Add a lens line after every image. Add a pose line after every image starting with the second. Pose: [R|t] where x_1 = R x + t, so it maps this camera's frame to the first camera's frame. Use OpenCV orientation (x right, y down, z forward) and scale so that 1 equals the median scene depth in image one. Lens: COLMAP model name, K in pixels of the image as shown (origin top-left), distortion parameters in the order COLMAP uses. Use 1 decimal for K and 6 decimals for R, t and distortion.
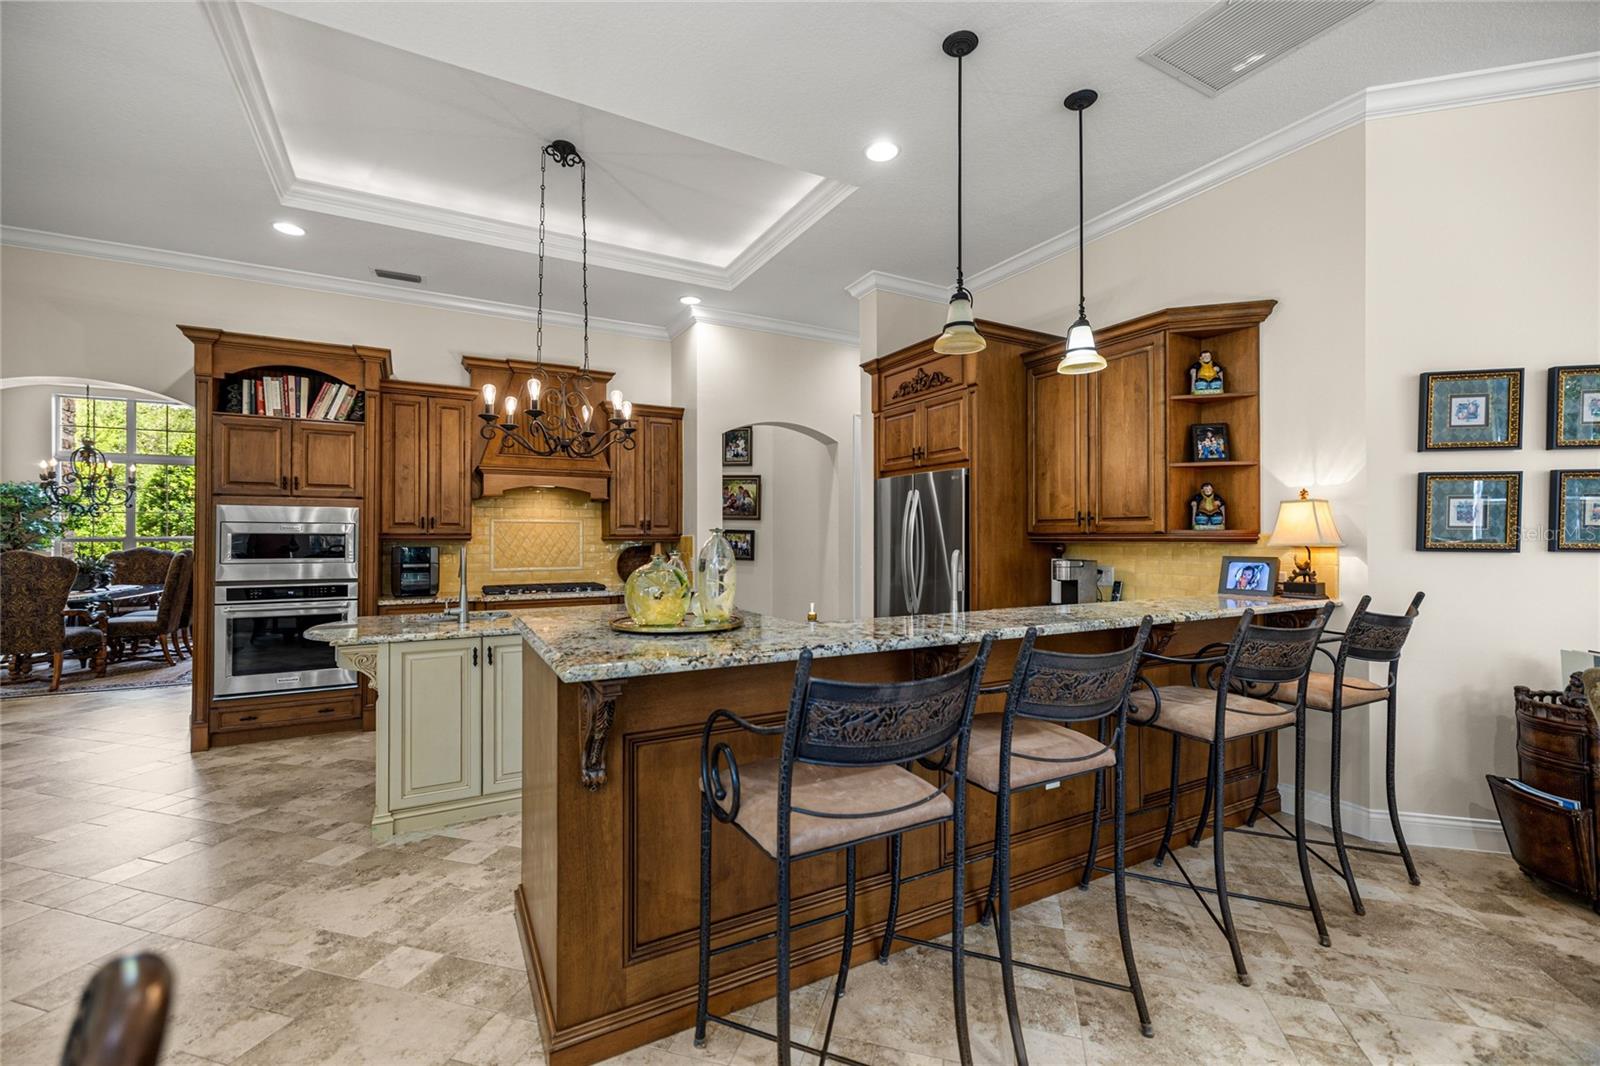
lens RADIAL K [[674.1, 0, 800.3], [0, 674.1, 534.3], [0, 0, 1]] dist [0.003469, -0.000173]
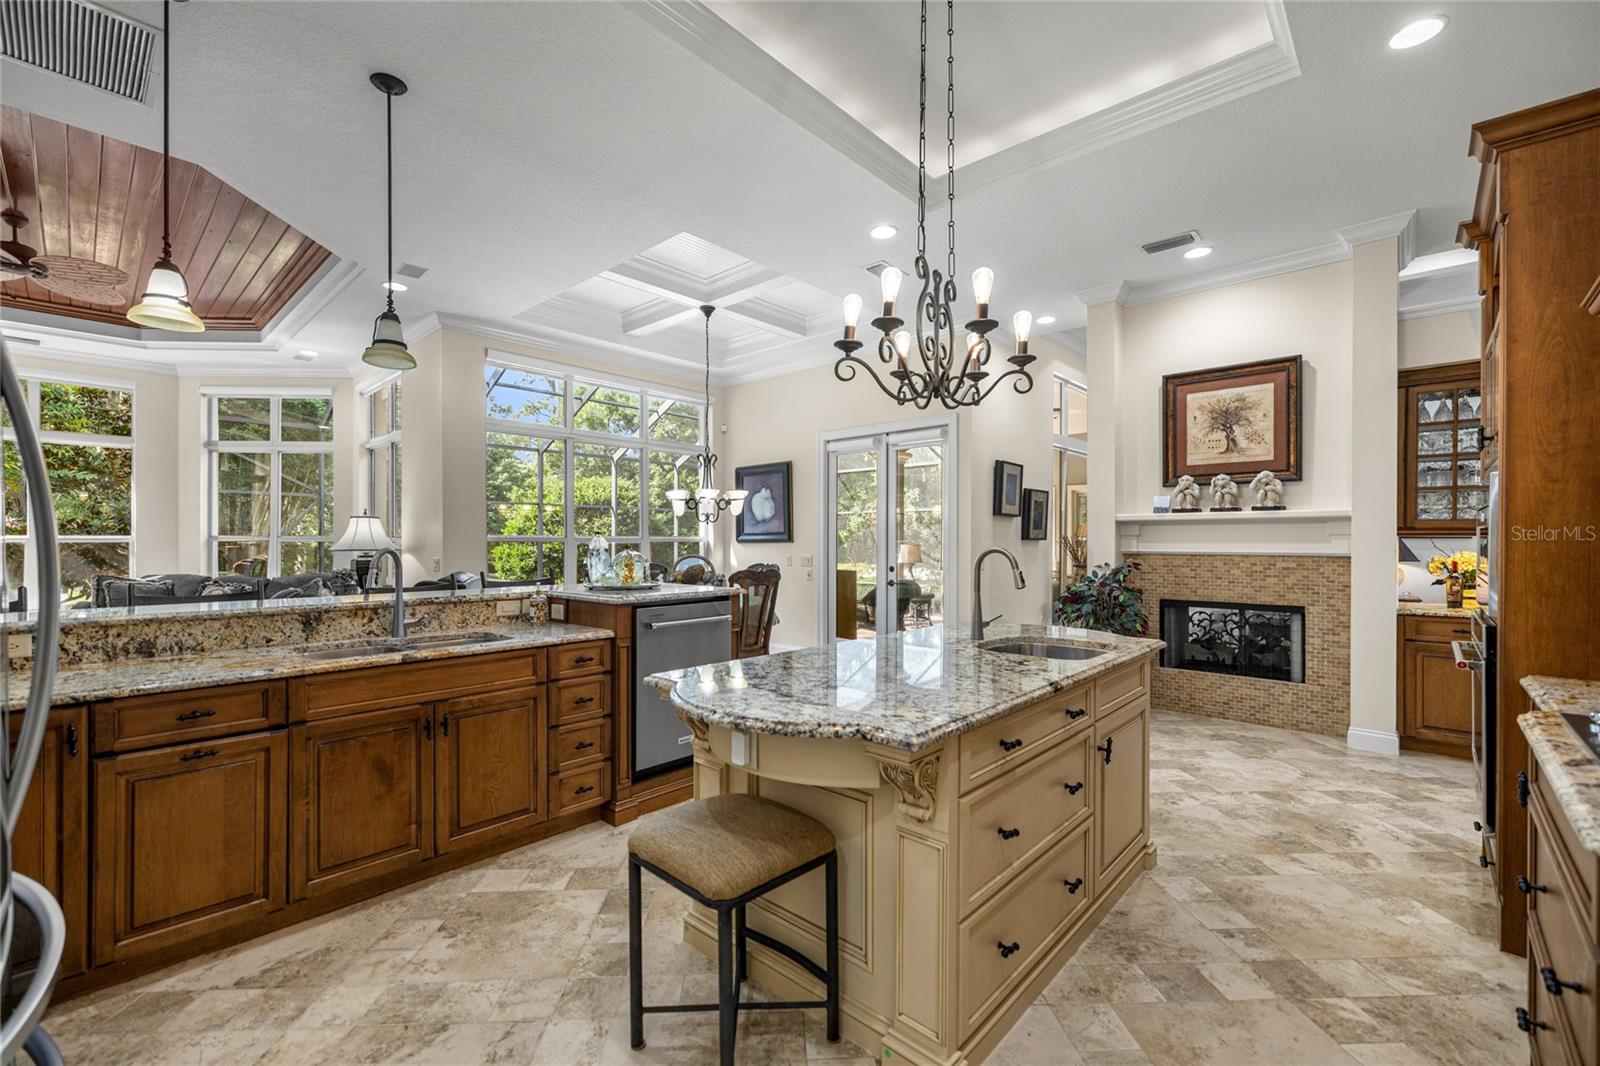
lens RADIAL K [[674.1, 0, 795.4], [0, 674.1, 535.8], [0, 0, 1]] dist [0.003469, -0.000173]
pose [[-0.948385, -0.001977, -0.317115, -0.024420], [0.000507, 0.999970, -0.007751, 0.010553], [0.317120, -0.007512, -0.948356, 1.486785]]
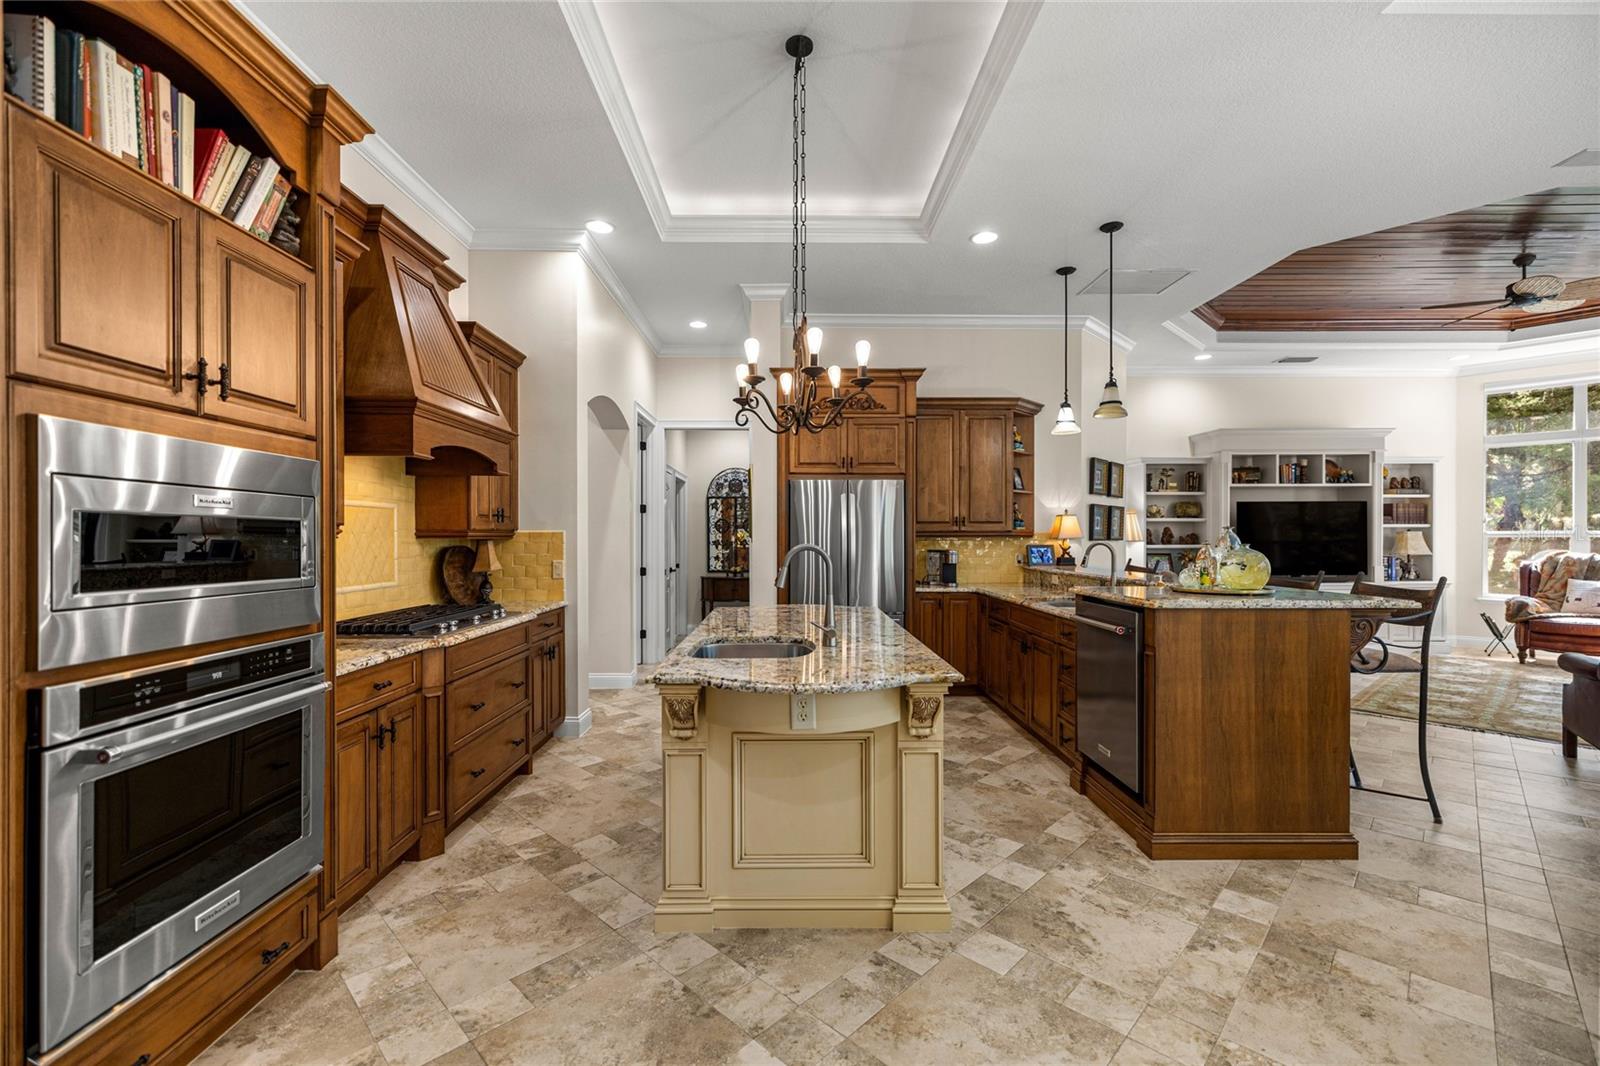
lens RADIAL K [[674.1, 0, 800.6], [0, 674.1, 540.8], [0, 0, 1]] dist [0.003469, -0.000173]
pose [[0.469125, -0.004566, 0.883120, -1.016519], [-0.002803, 0.999974, 0.006659, 0.009851], [-0.883127, -0.005599, 0.469100, 0.591573]]
